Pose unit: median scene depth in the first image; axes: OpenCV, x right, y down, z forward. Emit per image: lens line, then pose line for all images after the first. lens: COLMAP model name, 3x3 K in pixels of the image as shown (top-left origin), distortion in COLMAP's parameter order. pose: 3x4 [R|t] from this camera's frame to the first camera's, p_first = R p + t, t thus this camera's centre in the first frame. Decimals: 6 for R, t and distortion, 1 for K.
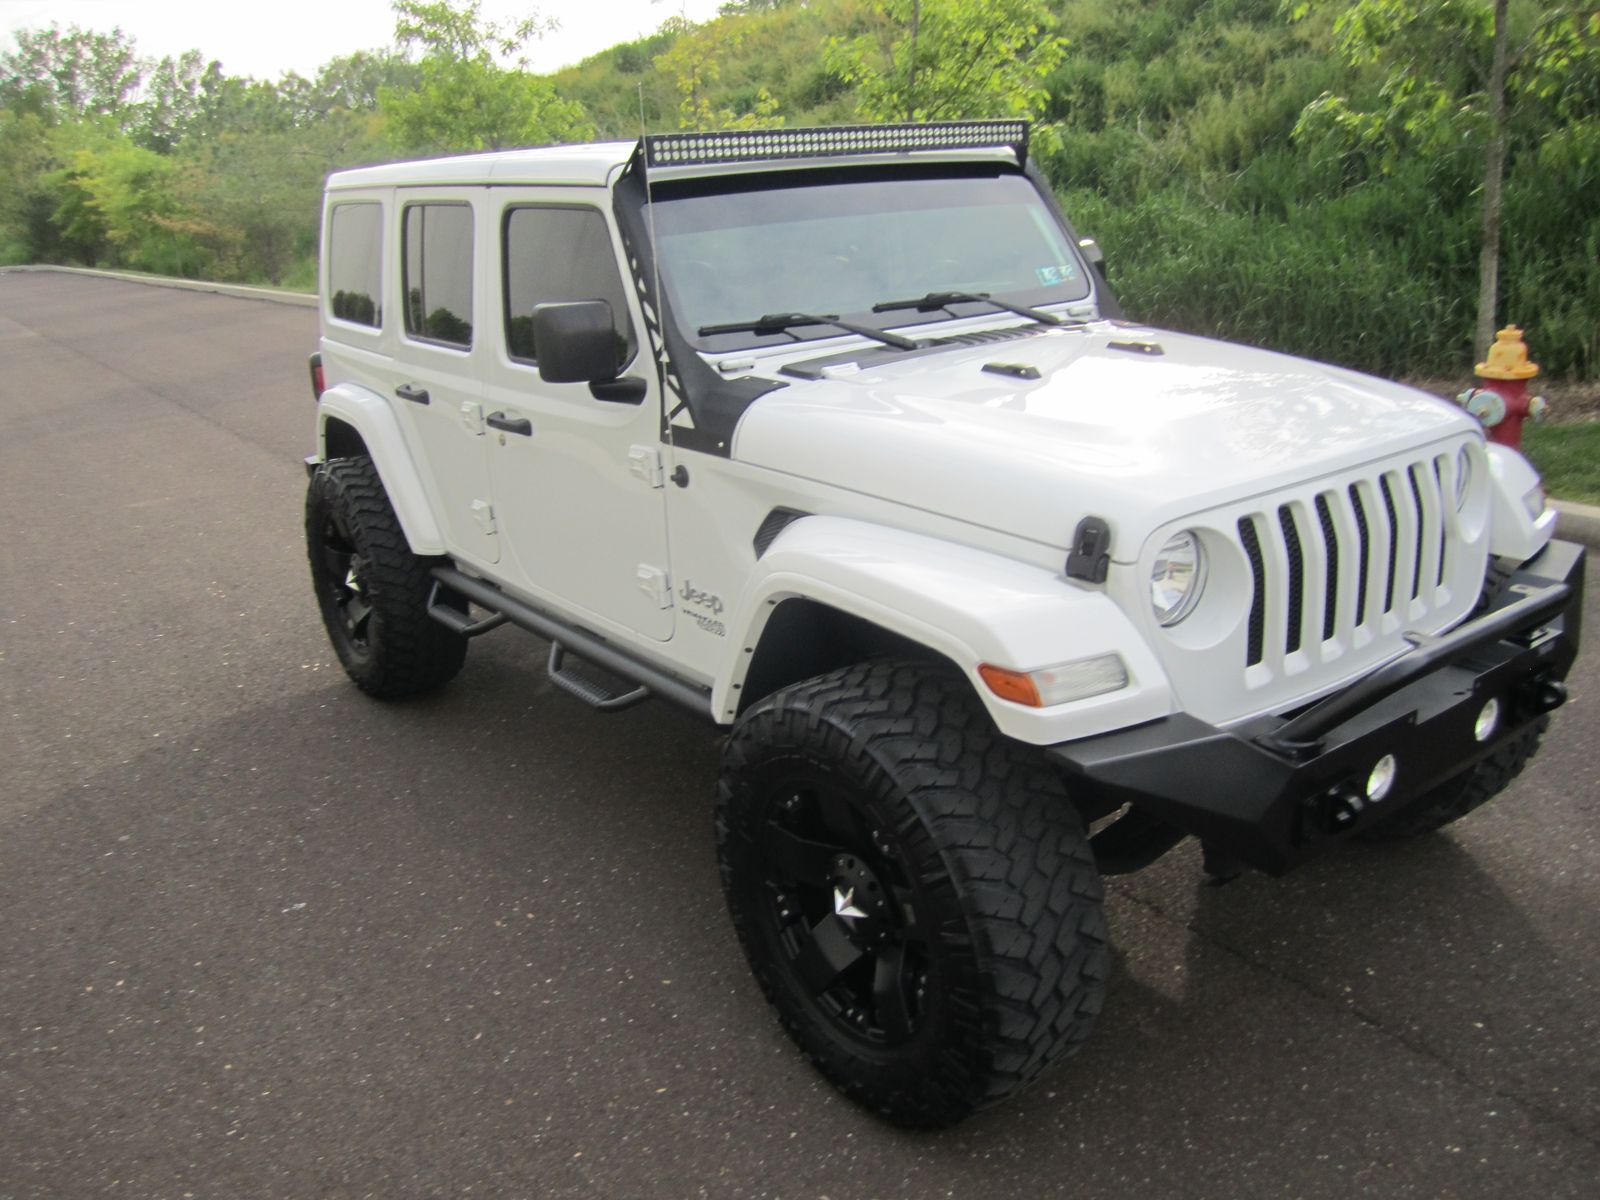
lens RADIAL K [[1353.2, 0, 800.0], [0, 1353.2, 600.0], [0, 0, 1]] dist [-0.052904, 0.013394]
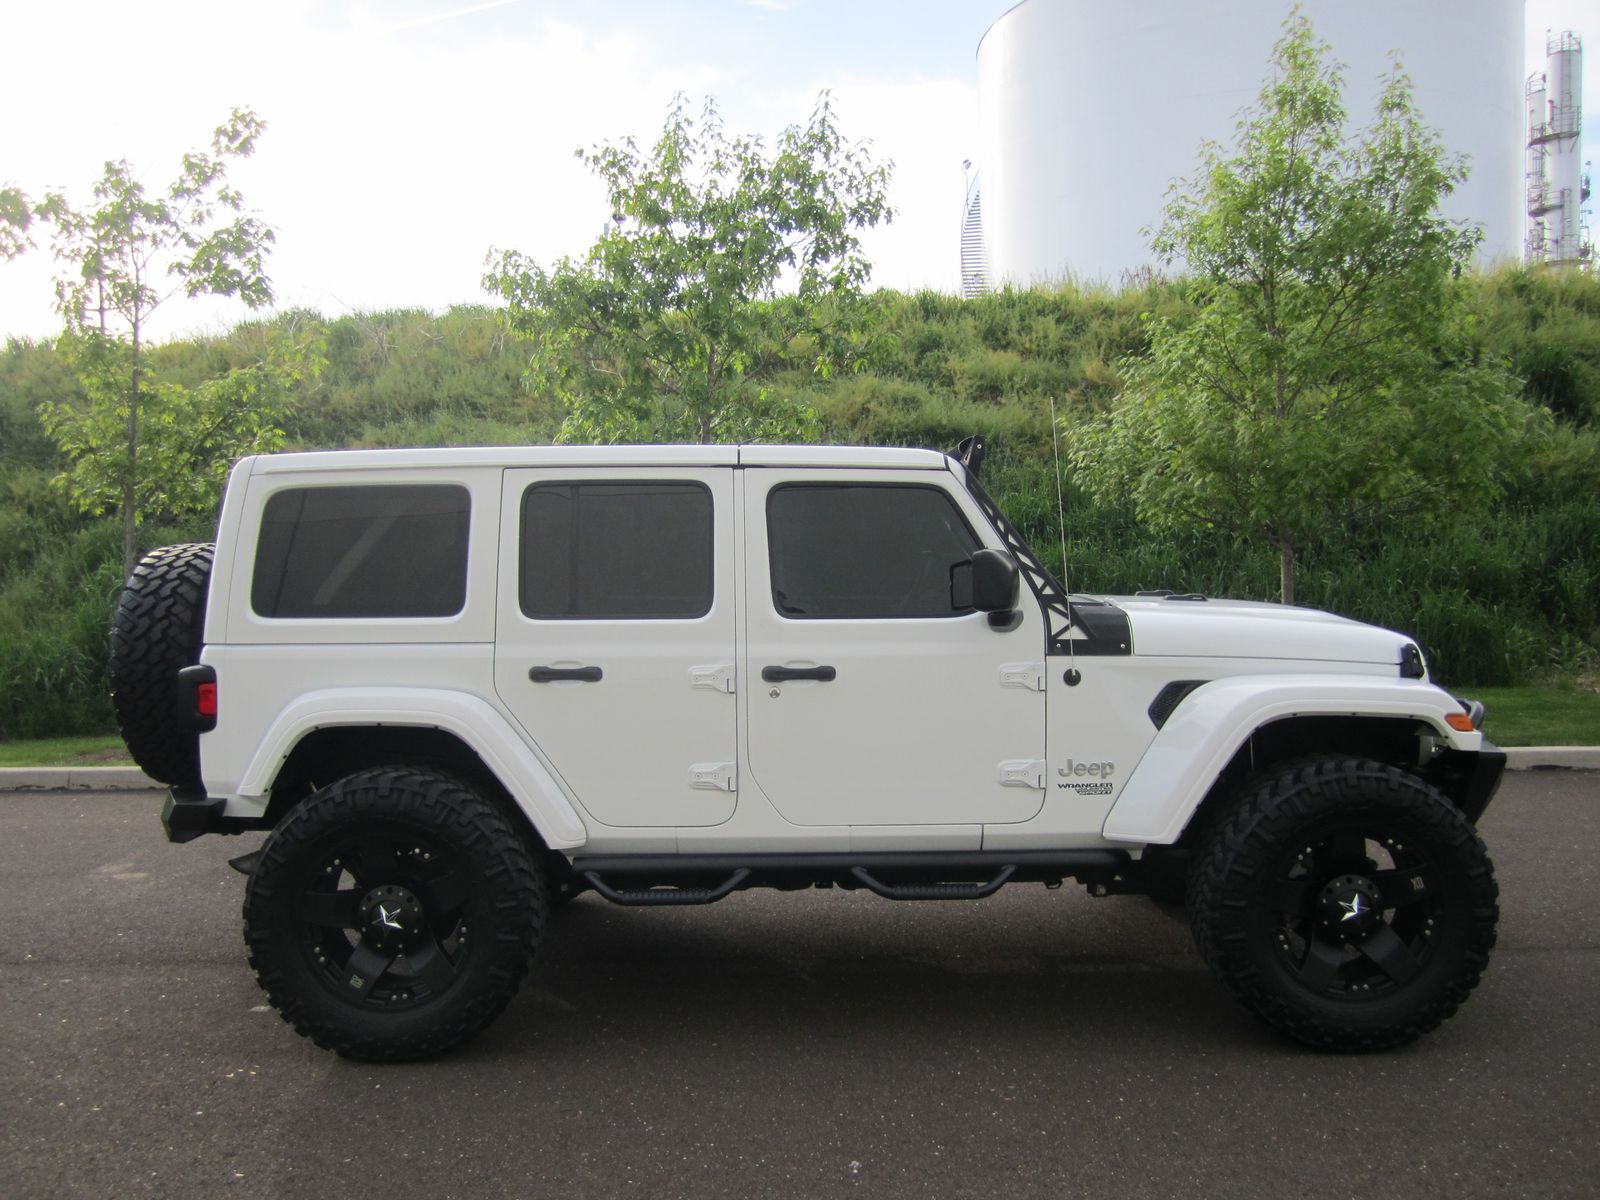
lens RADIAL K [[1348.7, 0, 803.9], [0, 1348.7, 592.3], [0, 0, 1]] dist [-0.055493, 0.011942]
pose [[0.586437, 0.024296, 0.809631, -1.288959], [0.236584, 0.950825, -0.199897, 0.031129], [-0.774674, 0.308773, 0.551851, 0.434912]]
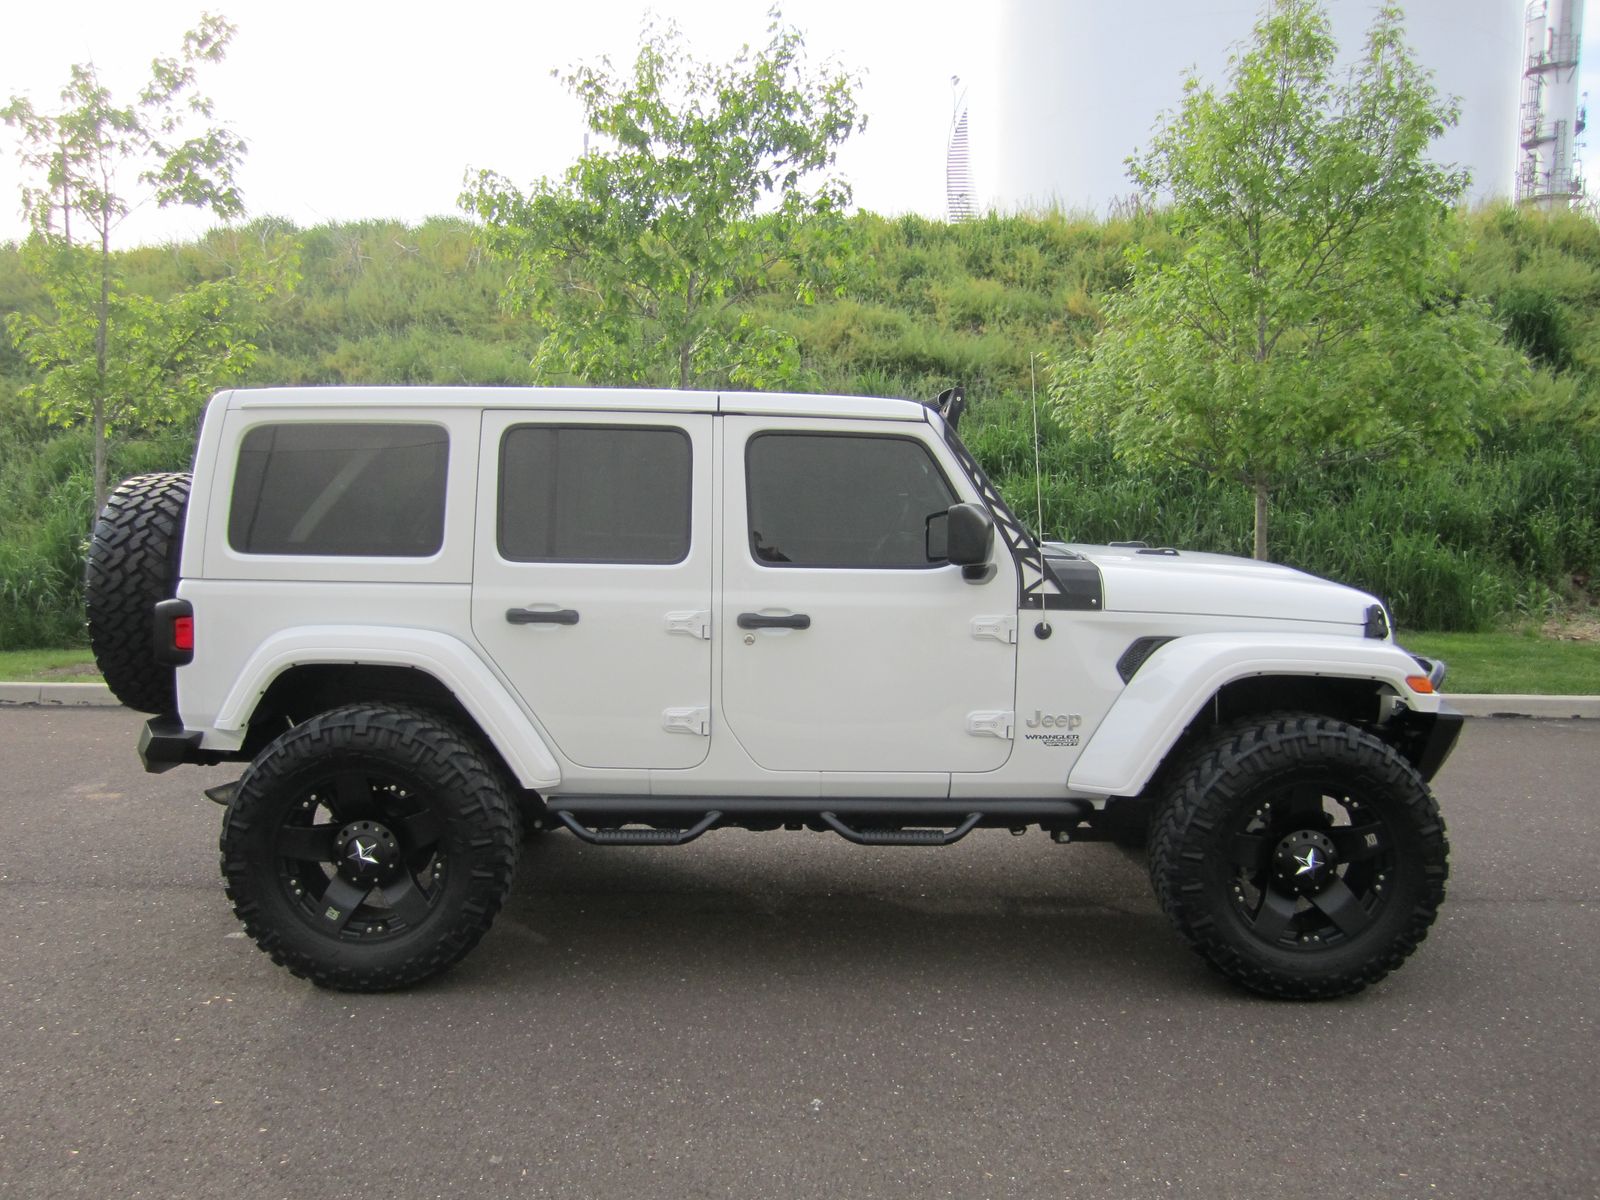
lens RADIAL K [[1352.8, 0, 803.6], [0, 1352.8, 595.1], [0, 0, 1]] dist [-0.061134, 0.026259]
pose [[0.571024, -0.012274, 0.820842, -1.301835], [0.217246, 0.966501, -0.136677, 0.006695], [-0.791667, 0.256371, 0.554561, 0.419995]]
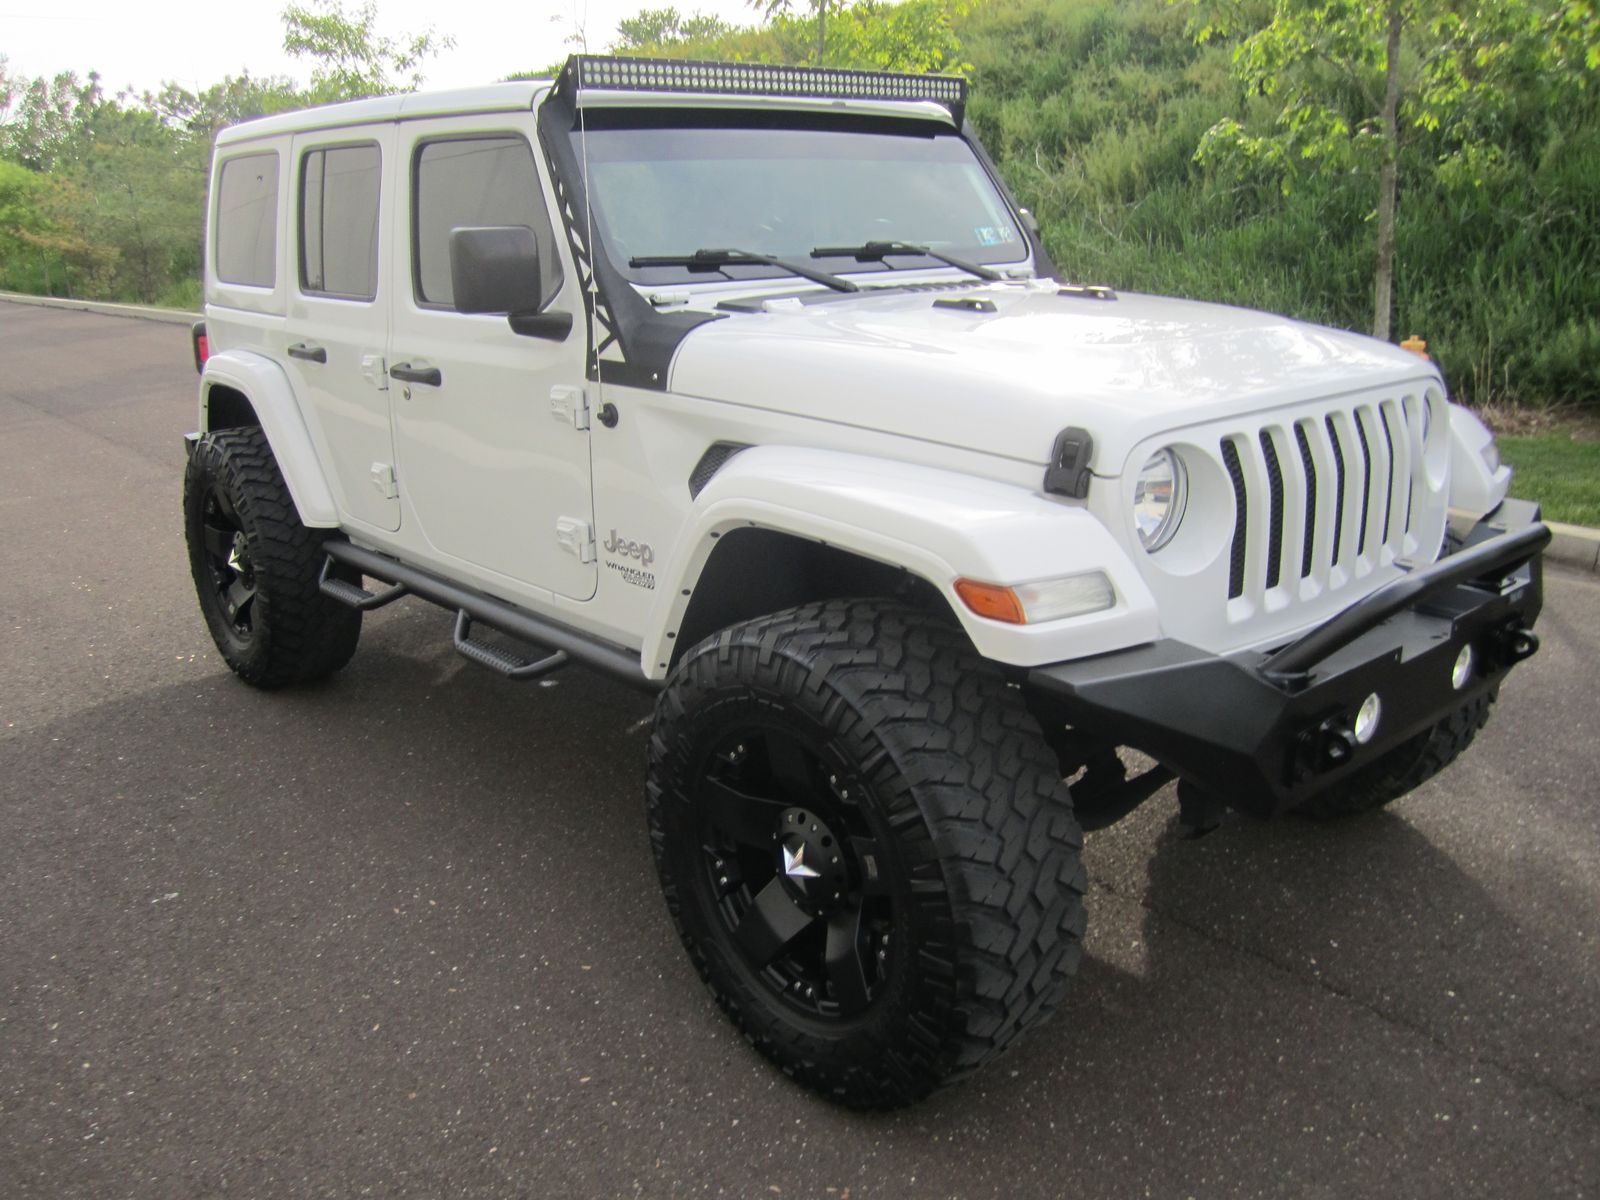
lens RADIAL K [[1352.8, 0, 803.6], [0, 1352.8, 595.1], [0, 0, 1]] dist [-0.061134, 0.026259]
pose [[0.996073, 0.009514, 0.088020, -0.034731], [-0.006115, 0.999228, -0.038810, 0.065279], [-0.088321, 0.038120, 0.995362, 0.070970]]
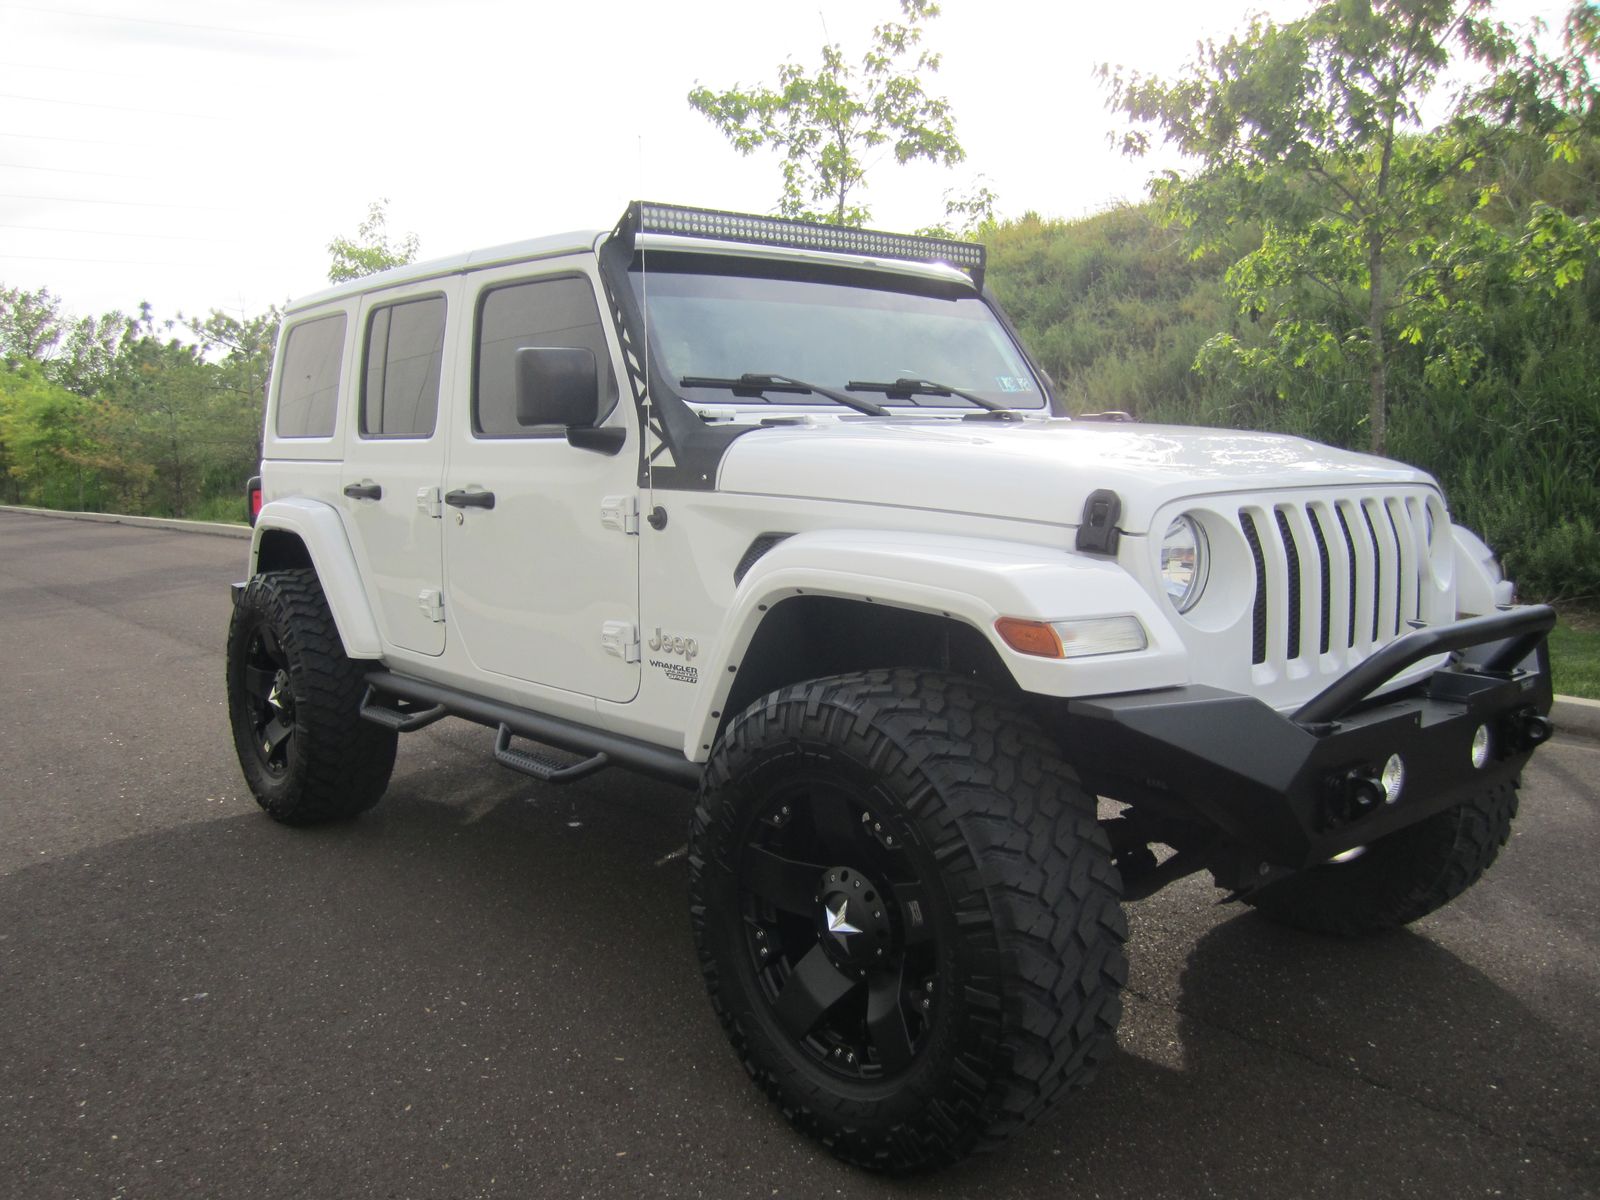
lens RADIAL K [[1351.2, 0, 801.2], [0, 1351.2, 590.3], [0, 0, 1]] dist [-0.062846, 0.026885]
pose [[0.996281, 0.034904, 0.078771, -0.058698], [-0.017206, 0.976450, -0.215056, 0.165163], [-0.084423, 0.212901, 0.973420, 0.045788]]
